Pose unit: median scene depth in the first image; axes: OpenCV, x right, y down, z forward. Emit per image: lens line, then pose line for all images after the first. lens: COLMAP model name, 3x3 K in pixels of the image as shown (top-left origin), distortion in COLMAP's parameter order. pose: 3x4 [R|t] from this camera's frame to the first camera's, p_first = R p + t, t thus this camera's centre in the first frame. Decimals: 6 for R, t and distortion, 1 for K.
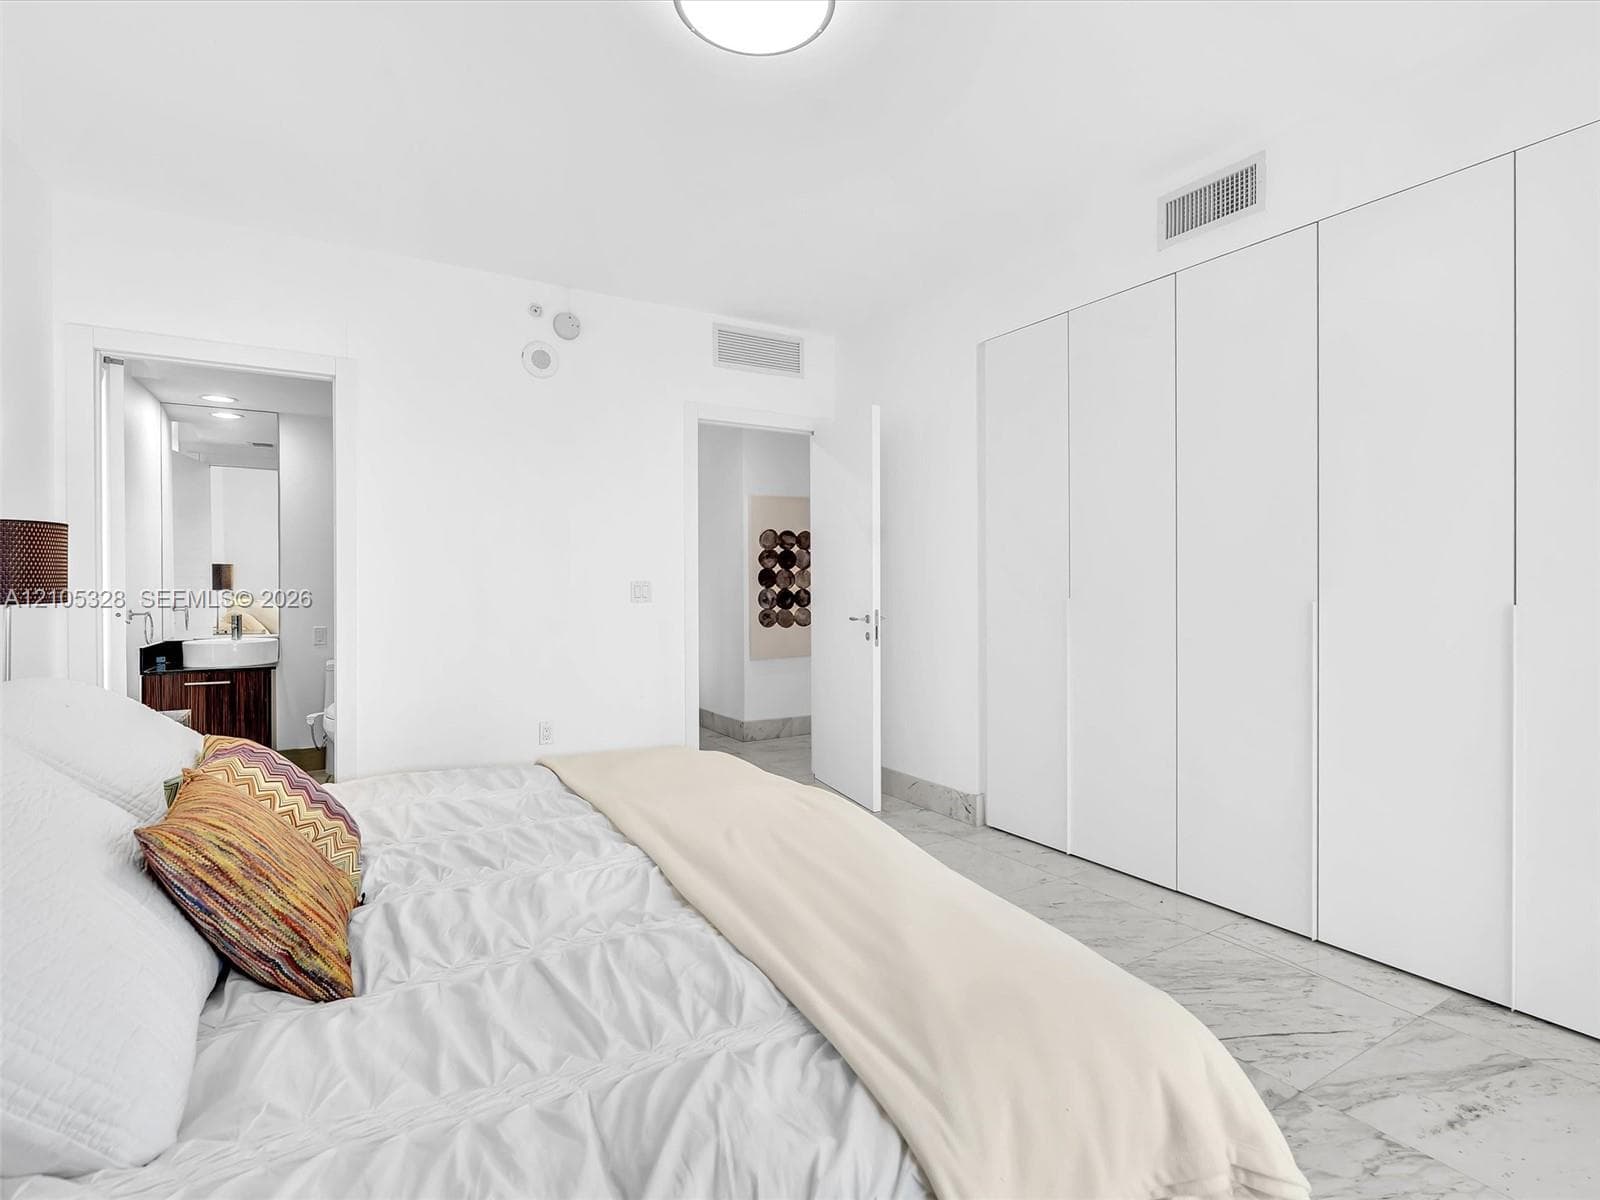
lens RADIAL K [[803.5, 0, 807.5], [0, 803.5, 605.4], [0, 0, 1]] dist [0.019832, -0.001417]
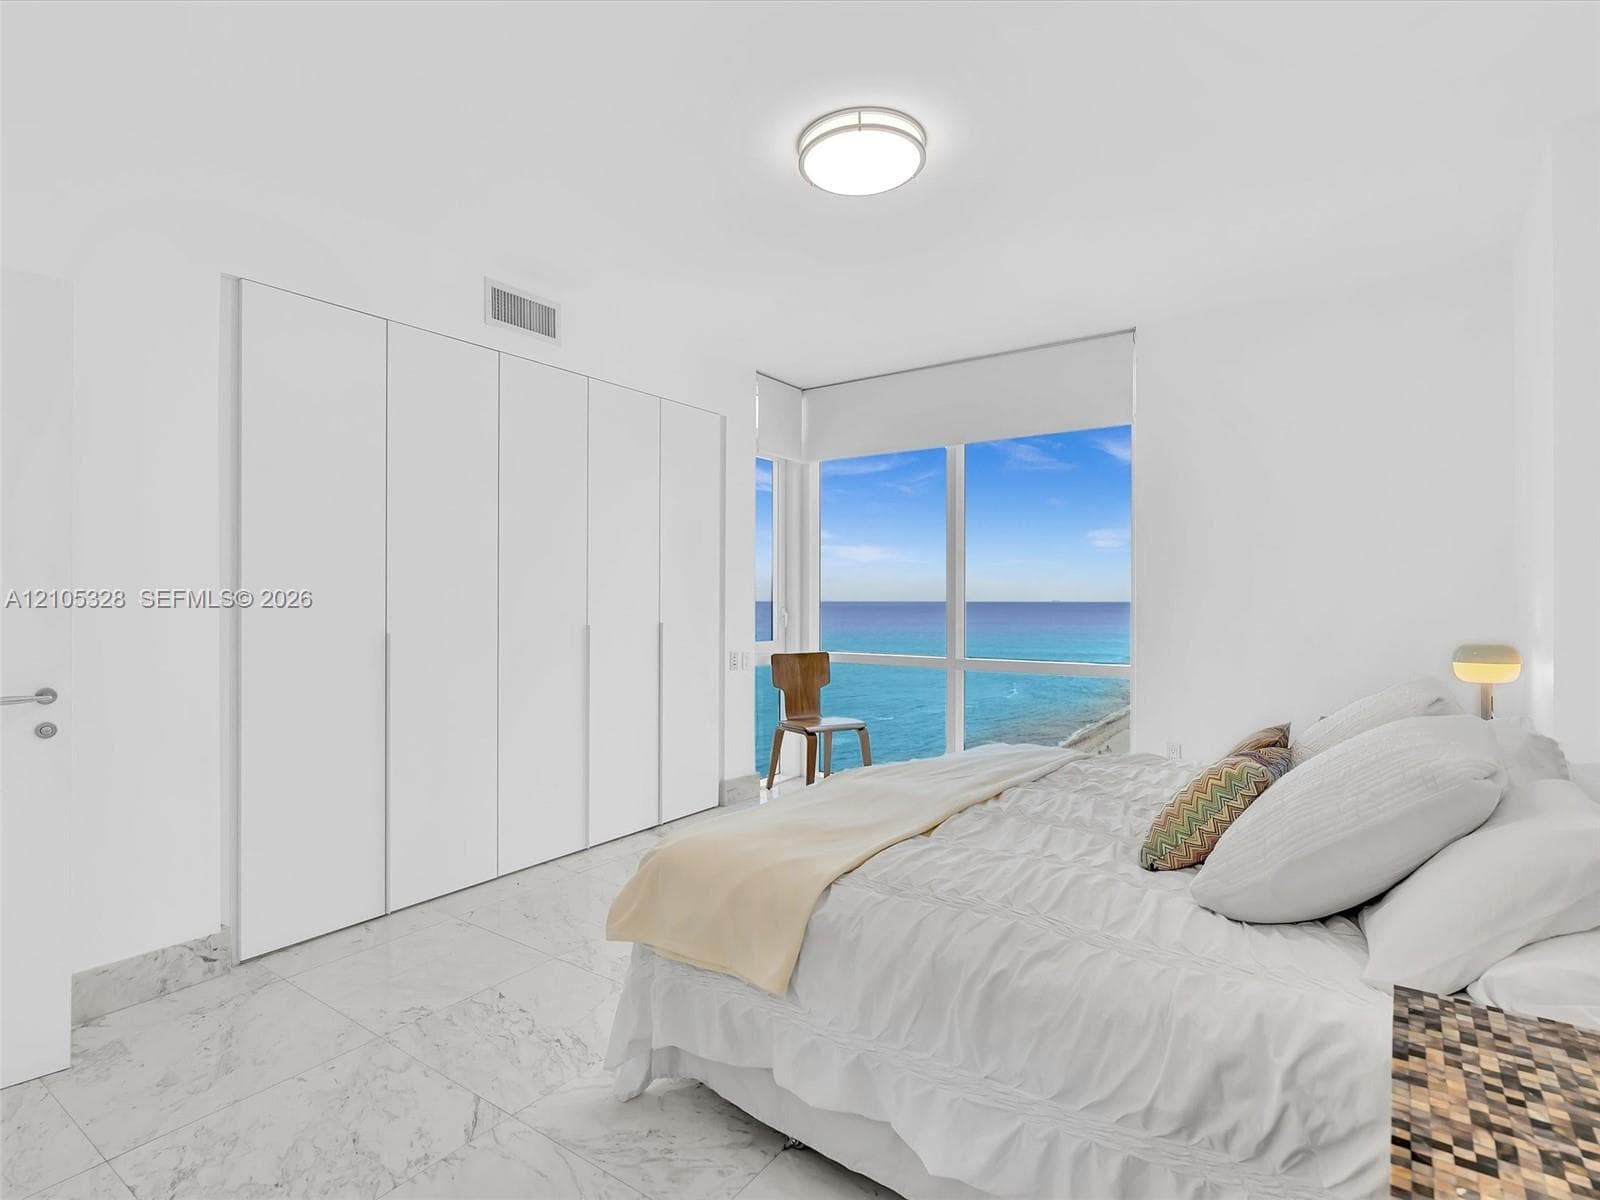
lens RADIAL K [[803.5, 0, 807.5], [0, 803.5, 605.4], [0, 0, 1]] dist [0.019832, -0.001417]
pose [[-0.387330, -0.009416, 0.921893, -0.669291], [0.024419, 0.999492, 0.020468, -0.044497], [-0.921618, 0.030440, -0.386904, 0.871434]]
